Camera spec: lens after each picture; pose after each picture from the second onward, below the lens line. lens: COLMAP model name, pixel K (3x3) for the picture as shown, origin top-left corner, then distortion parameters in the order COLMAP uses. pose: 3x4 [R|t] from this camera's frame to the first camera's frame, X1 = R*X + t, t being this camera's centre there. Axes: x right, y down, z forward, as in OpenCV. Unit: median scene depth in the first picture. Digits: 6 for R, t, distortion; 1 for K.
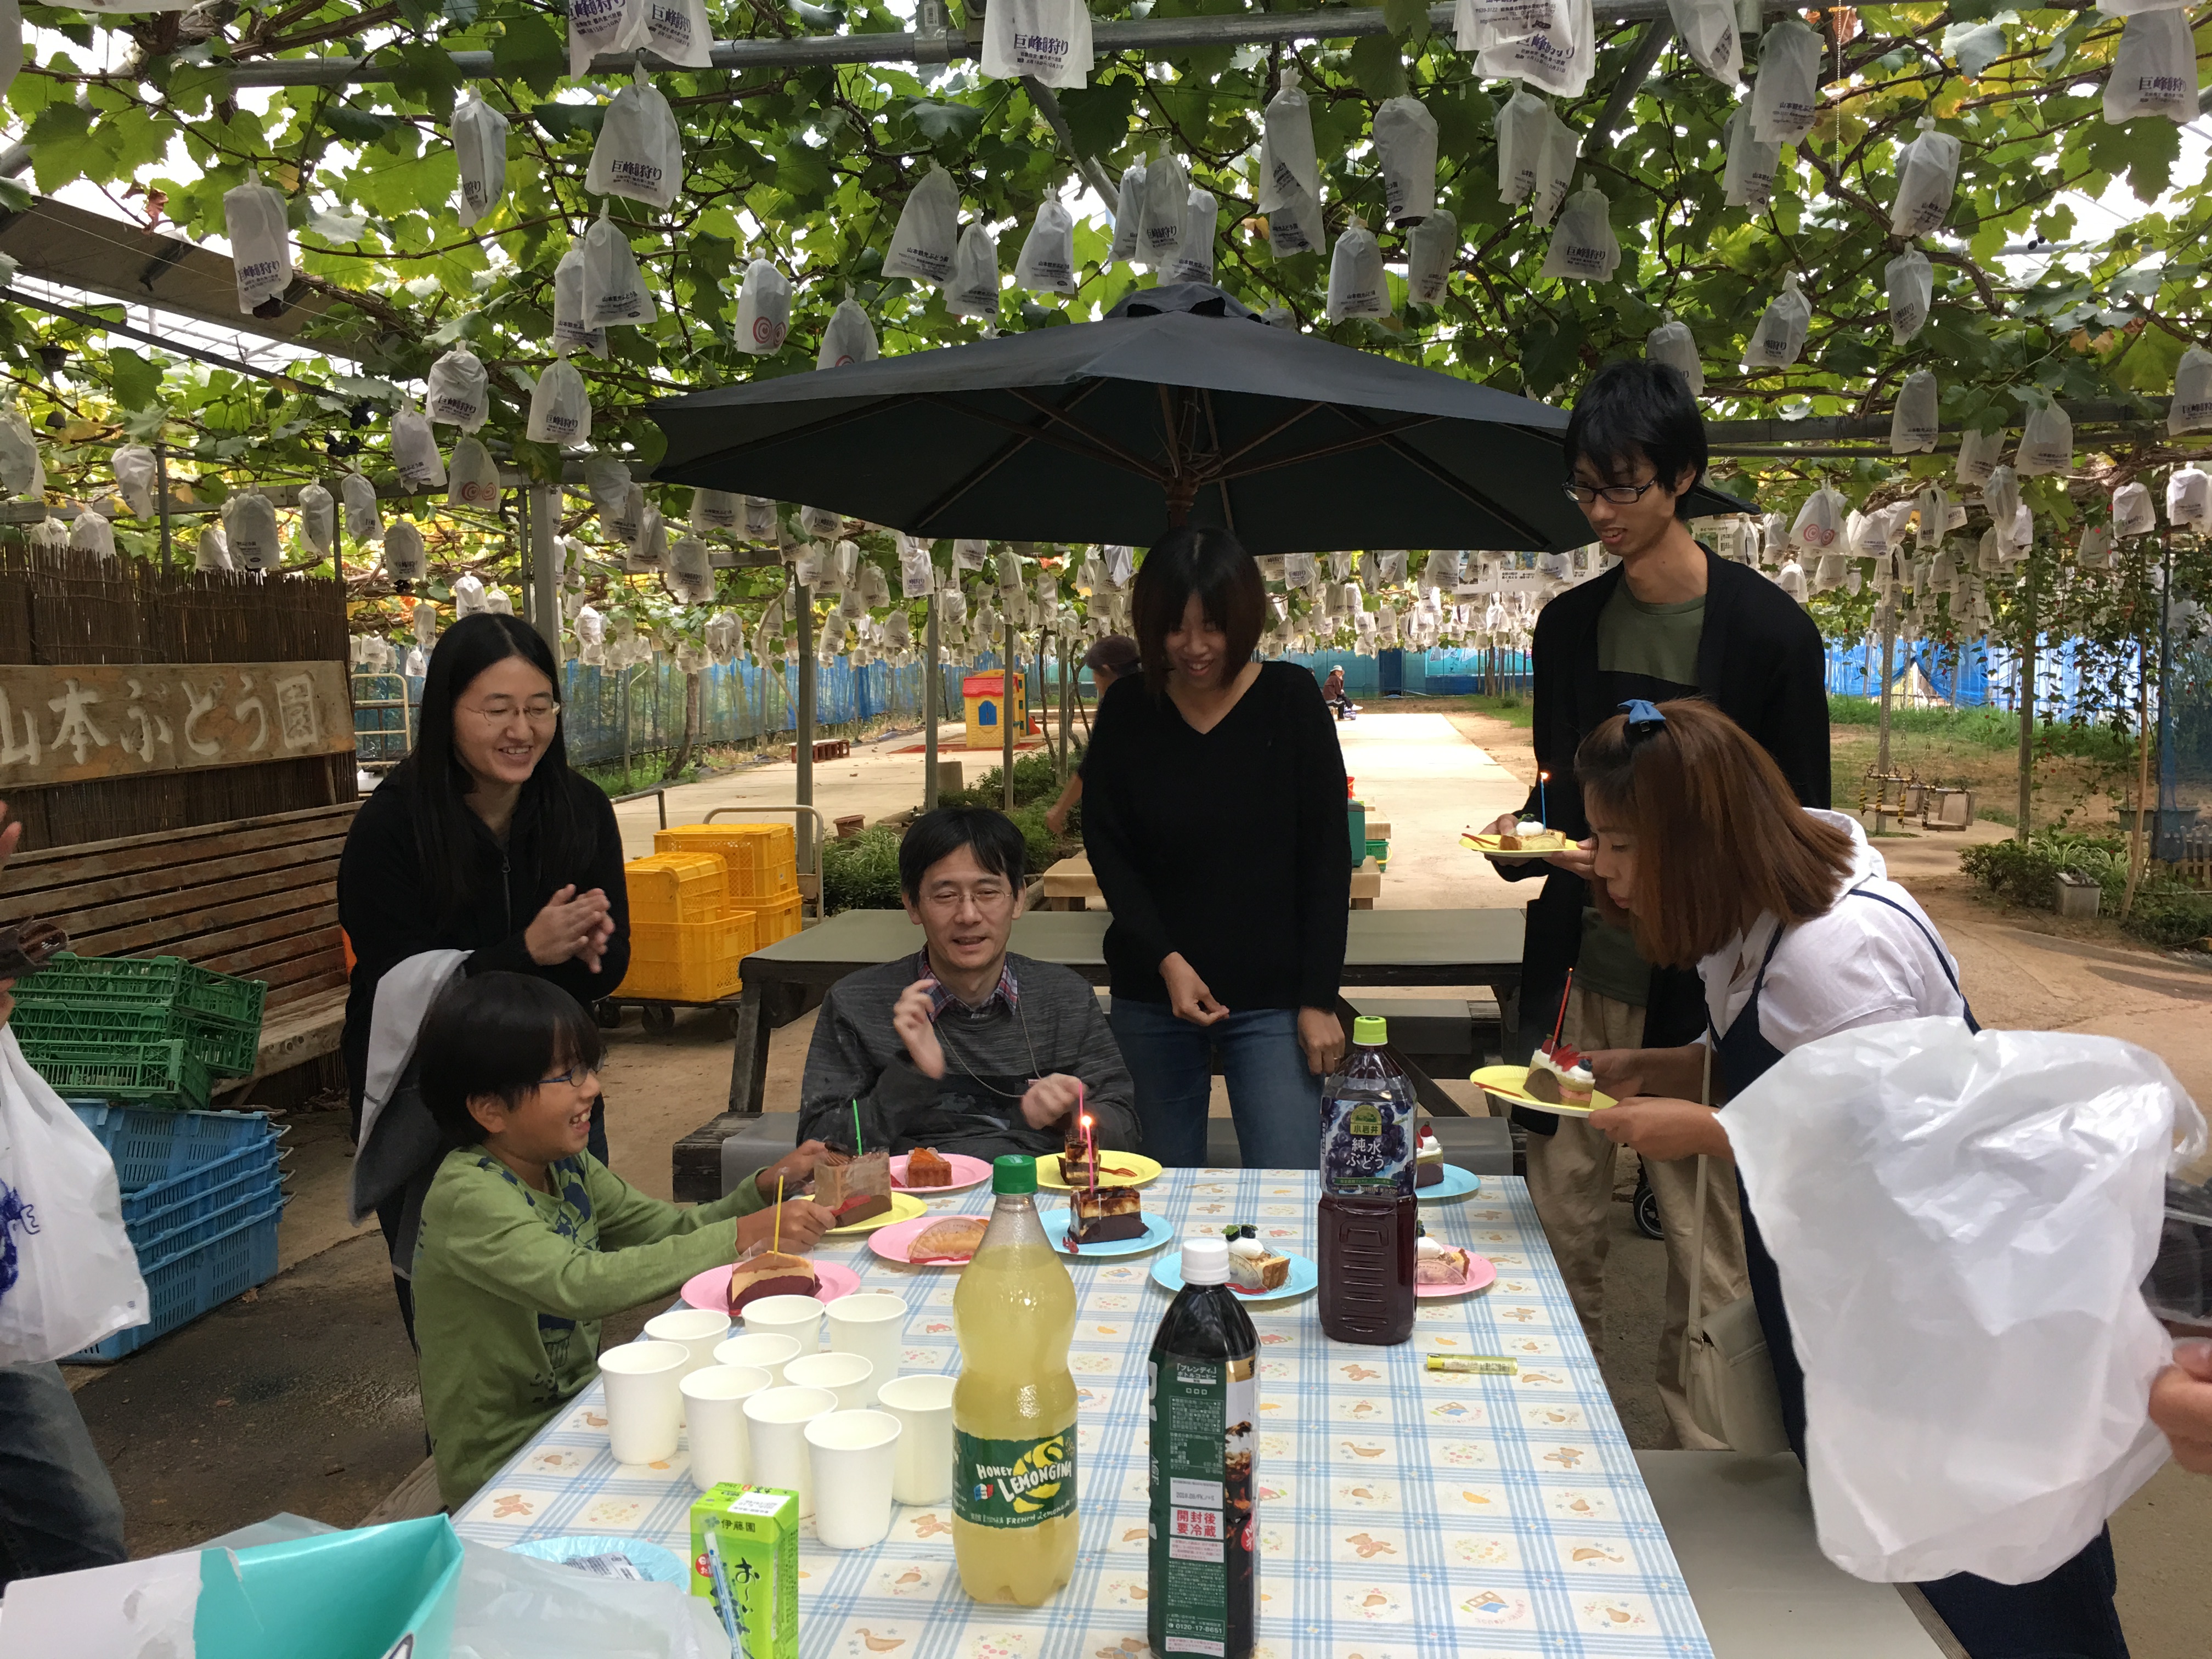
lens RADIAL K [[1889.3, 0, 1102.5], [0, 1889.3, 815.9], [0, 0, 1]] dist [0.093759, -0.132468]
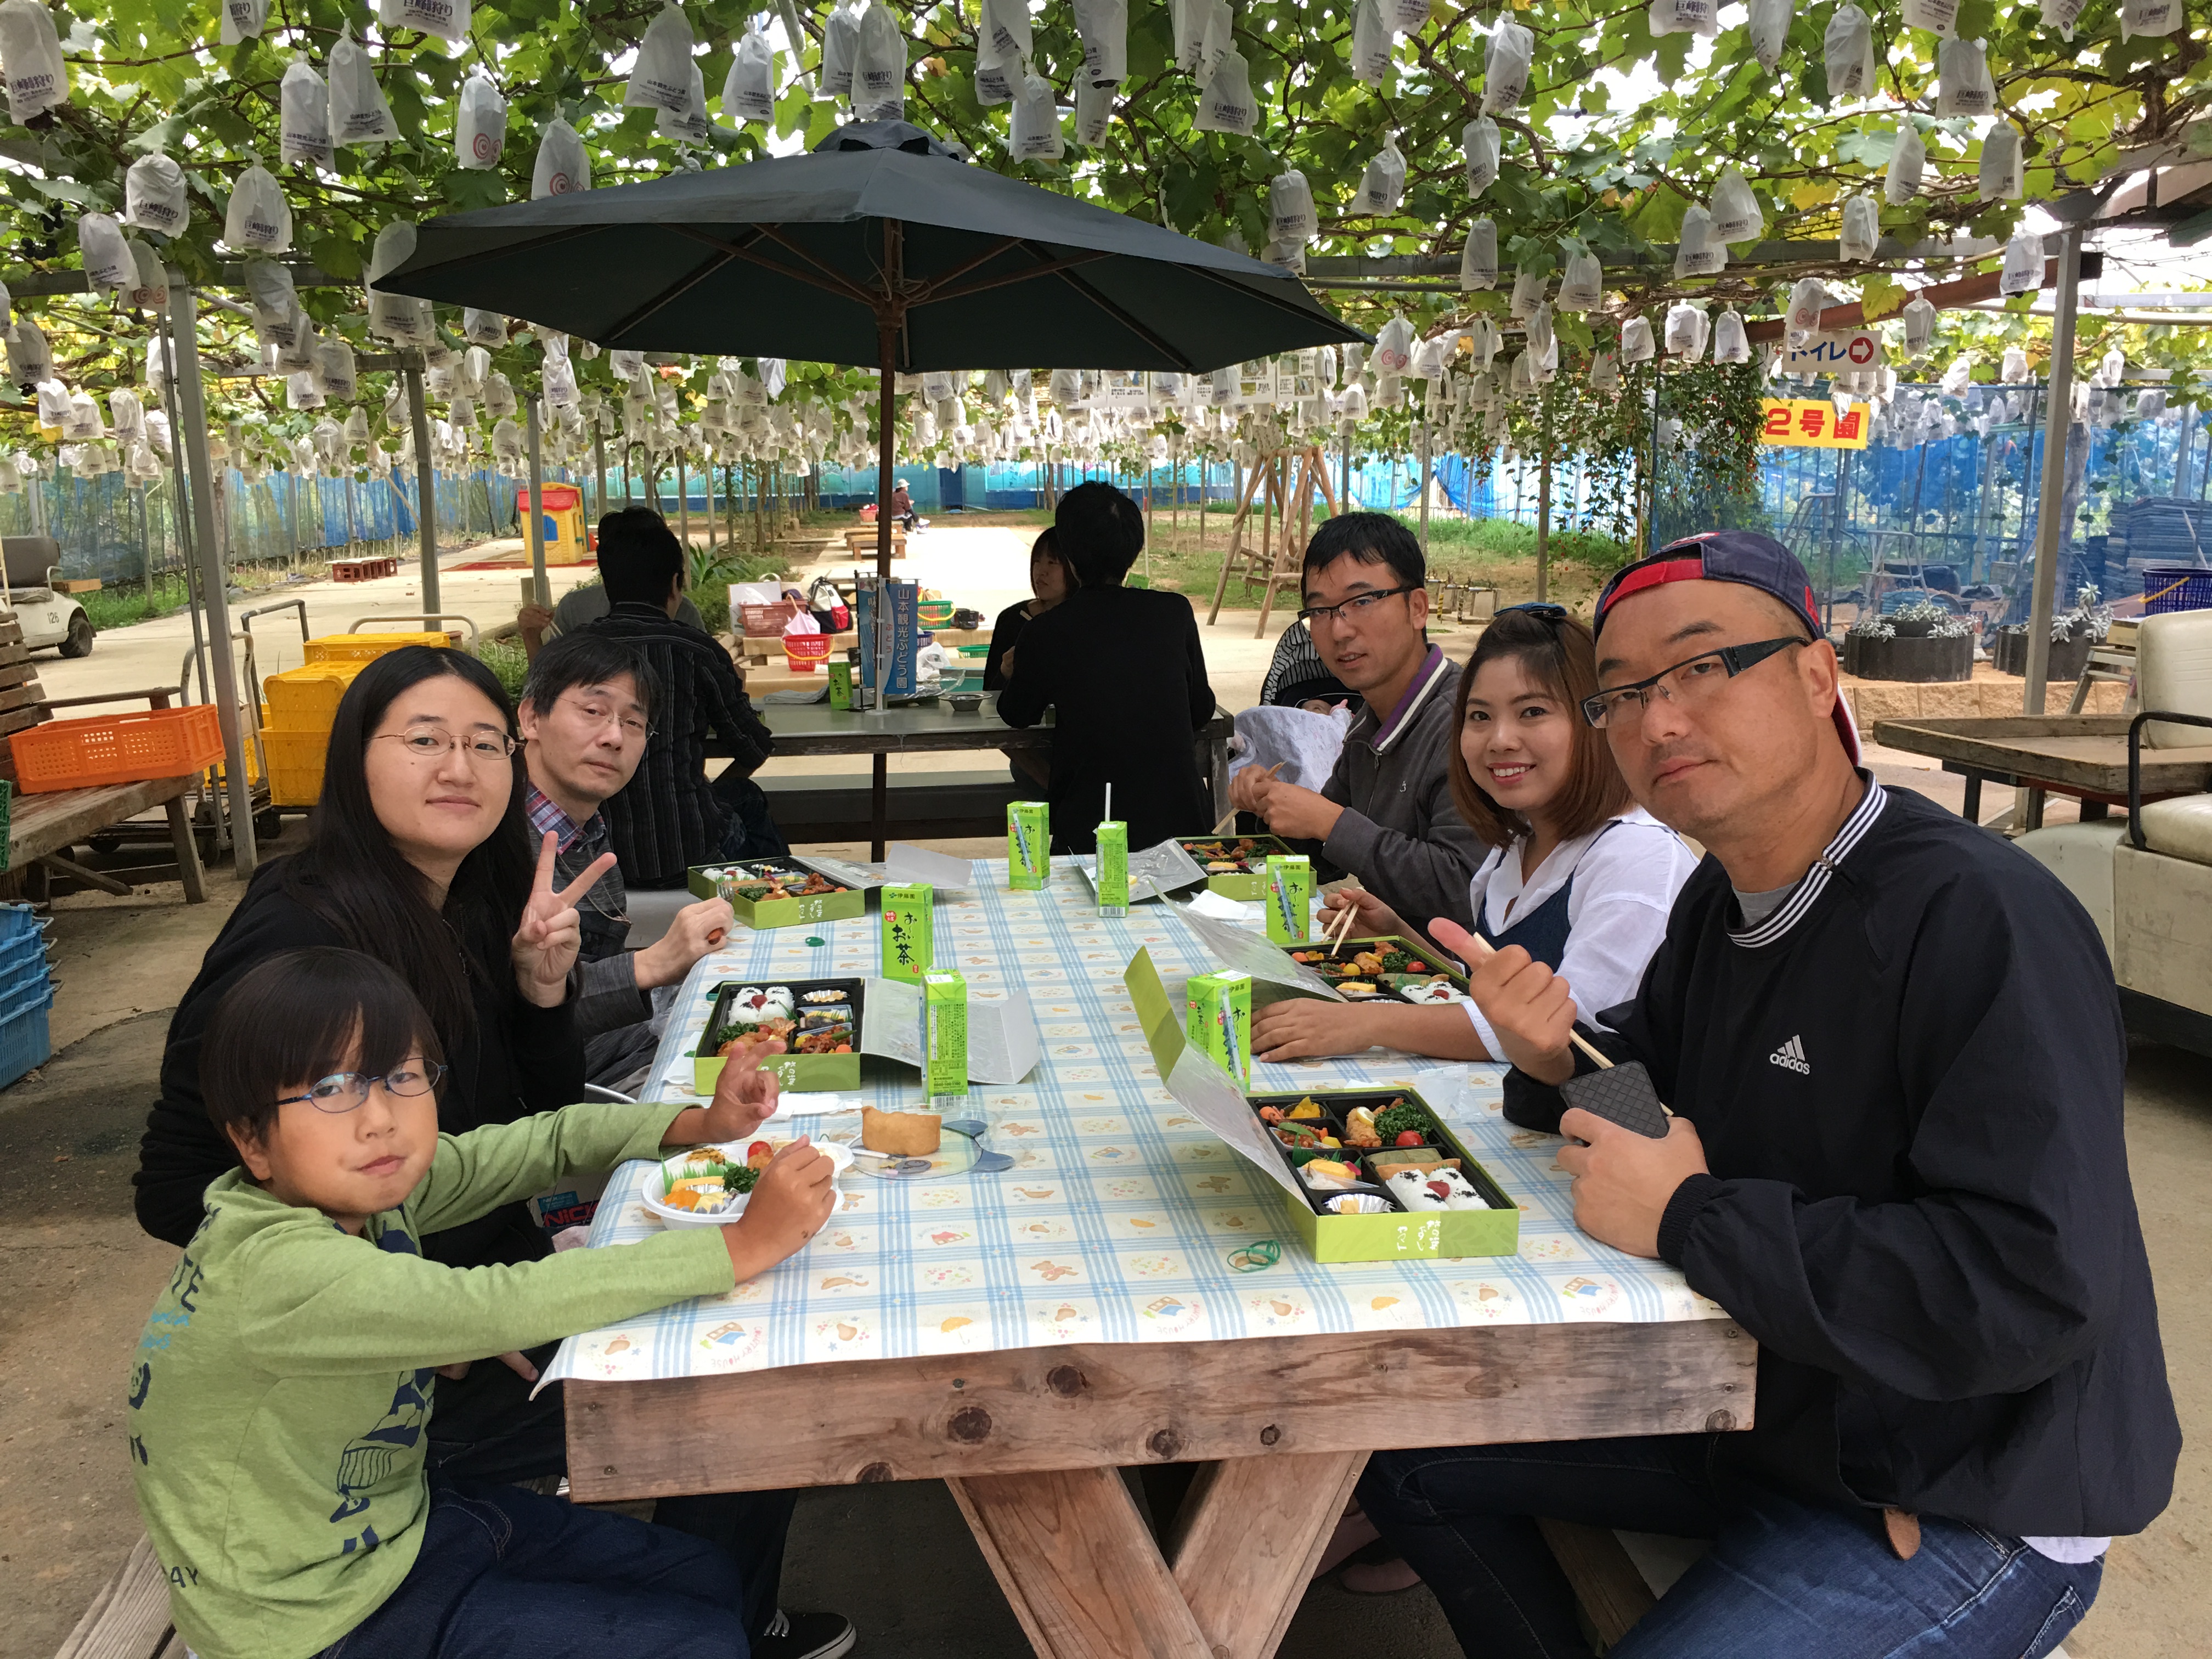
lens RADIAL K [[1898.0, 0, 1106.0], [0, 1898.0, 829.5], [0, 0, 1]] dist [0.099574, -0.149192]
pose [[0.971957, -0.043965, 0.231012, -0.091313], [0.020249, 0.994366, 0.104046, 0.014105], [-0.234285, -0.096450, 0.967372, -0.126369]]
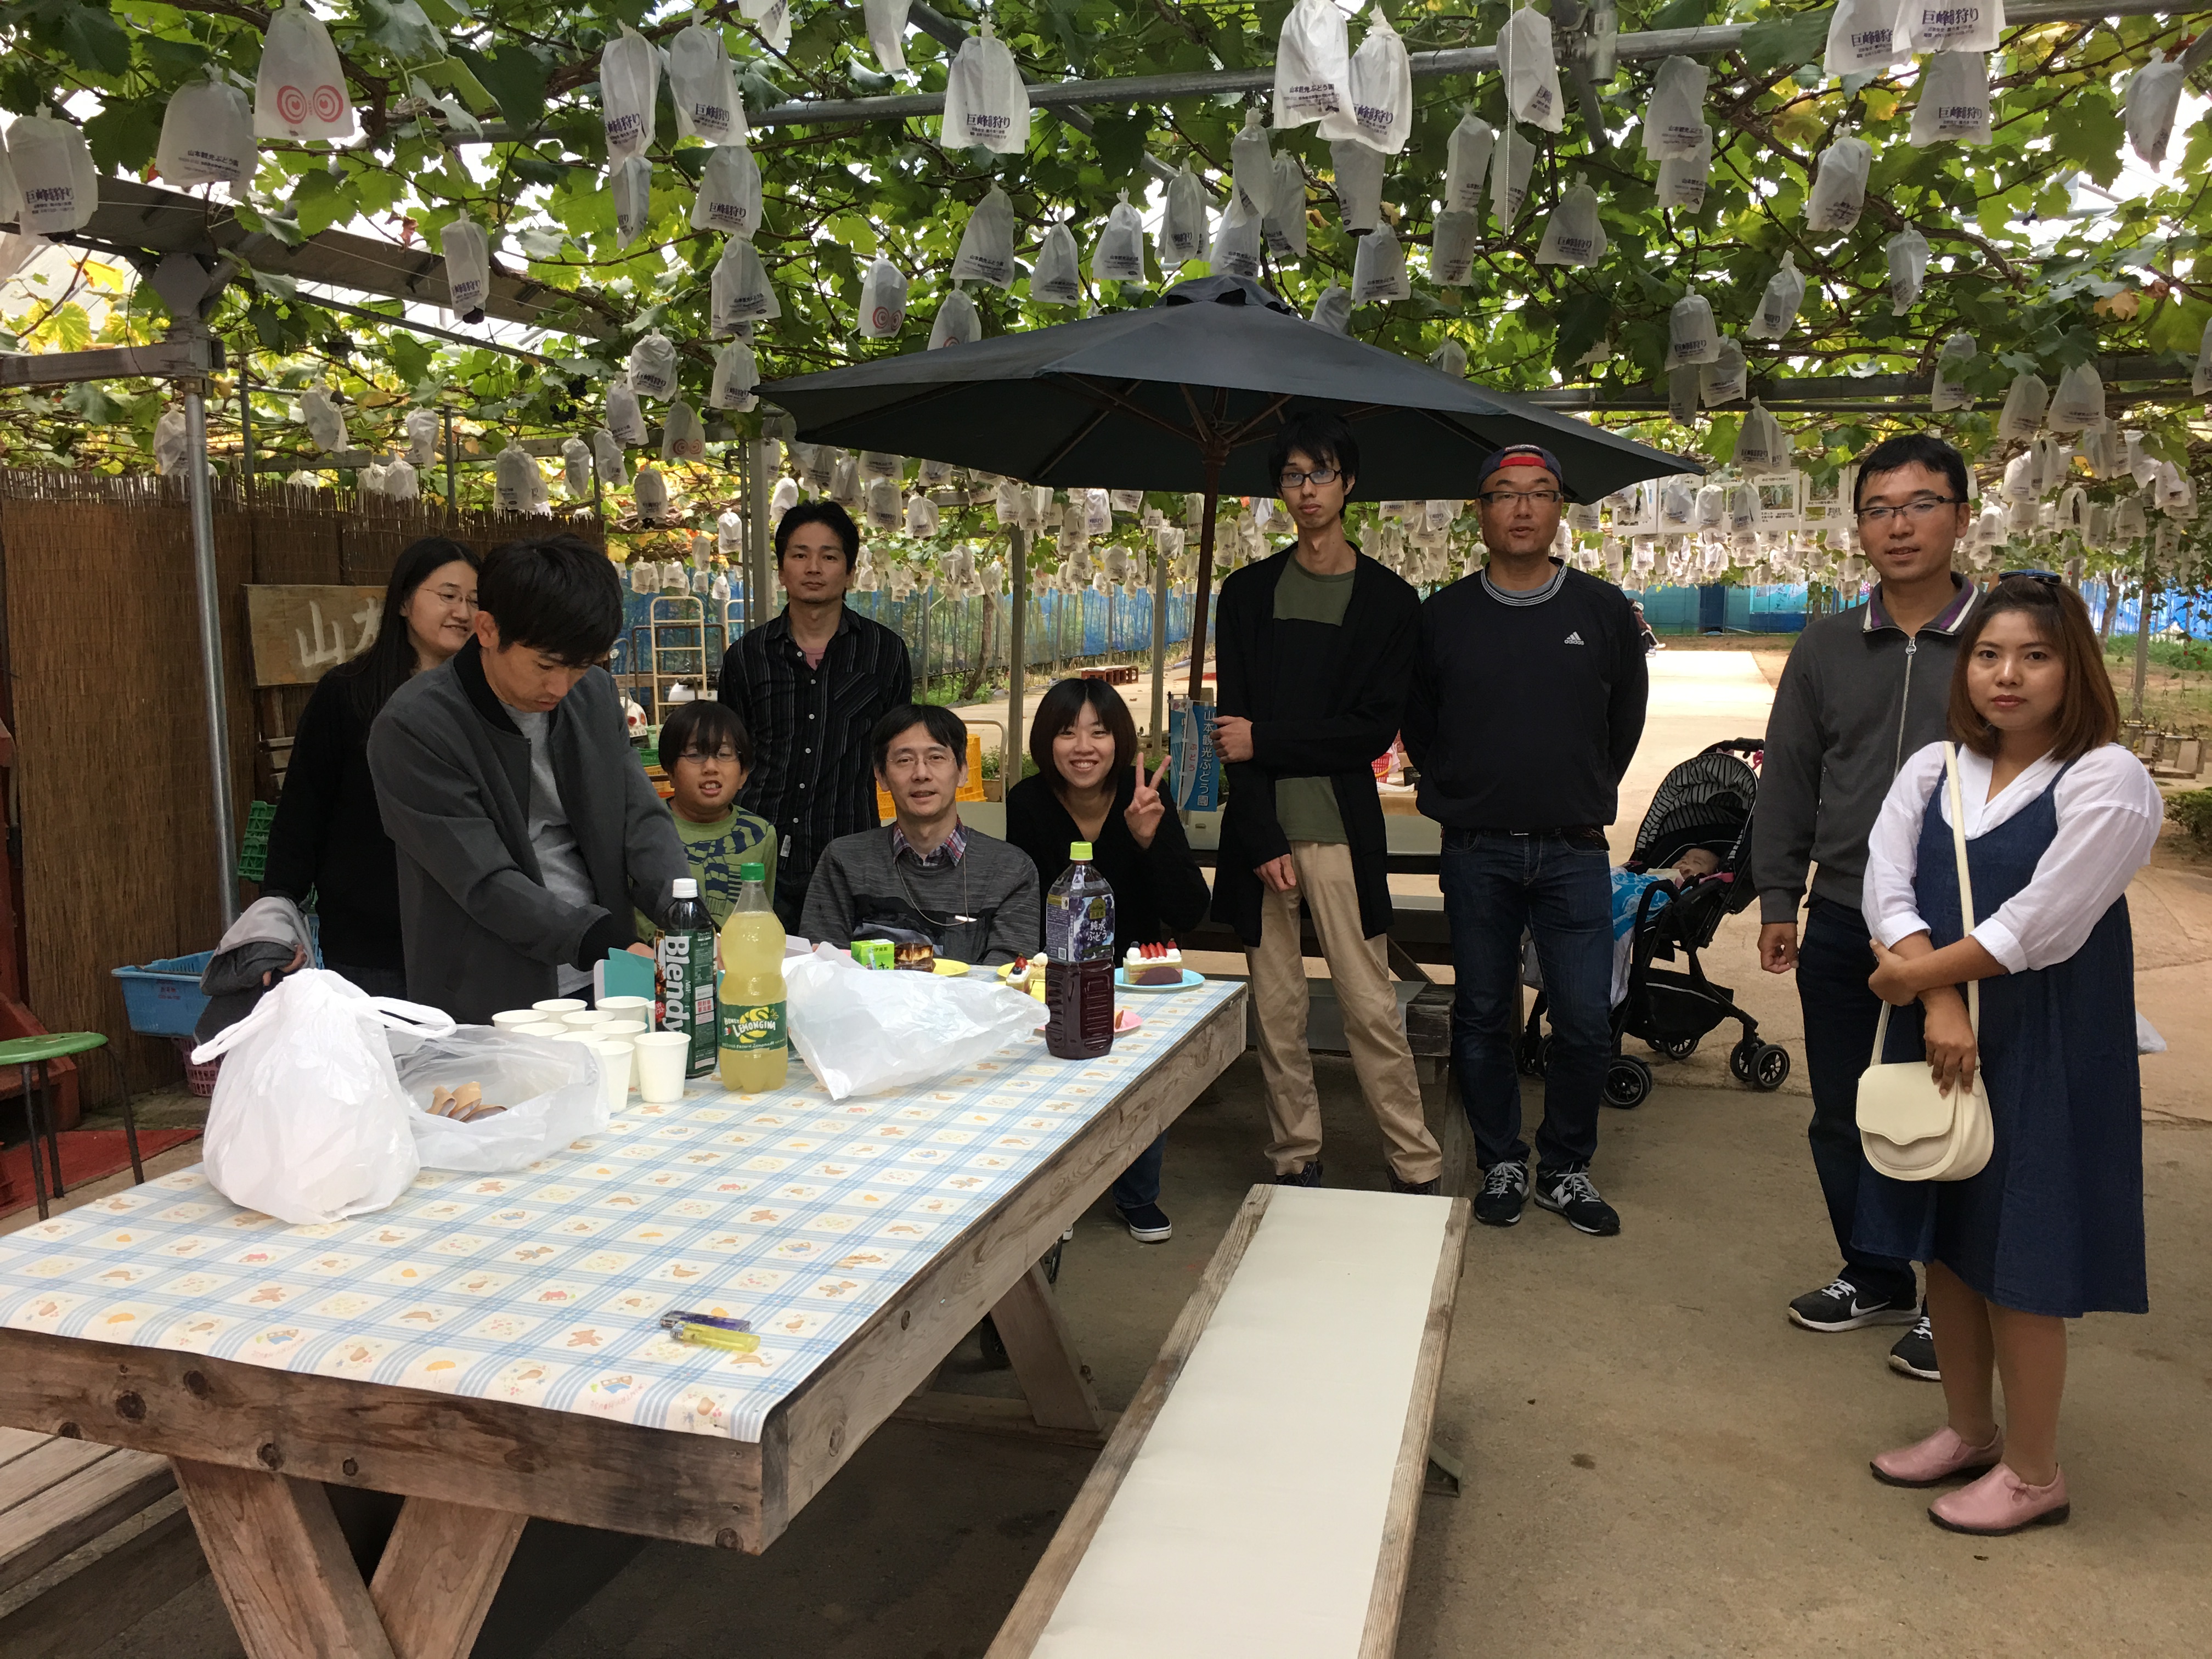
lens RADIAL K [[1889.3, 0, 1102.5], [0, 1889.3, 815.9], [0, 0, 1]] dist [0.093759, -0.132468]
pose [[0.984449, 0.034877, -0.172174, 0.155426], [-0.028497, 0.998817, 0.039395, 0.008865], [0.173344, -0.033876, 0.984278, -0.154540]]
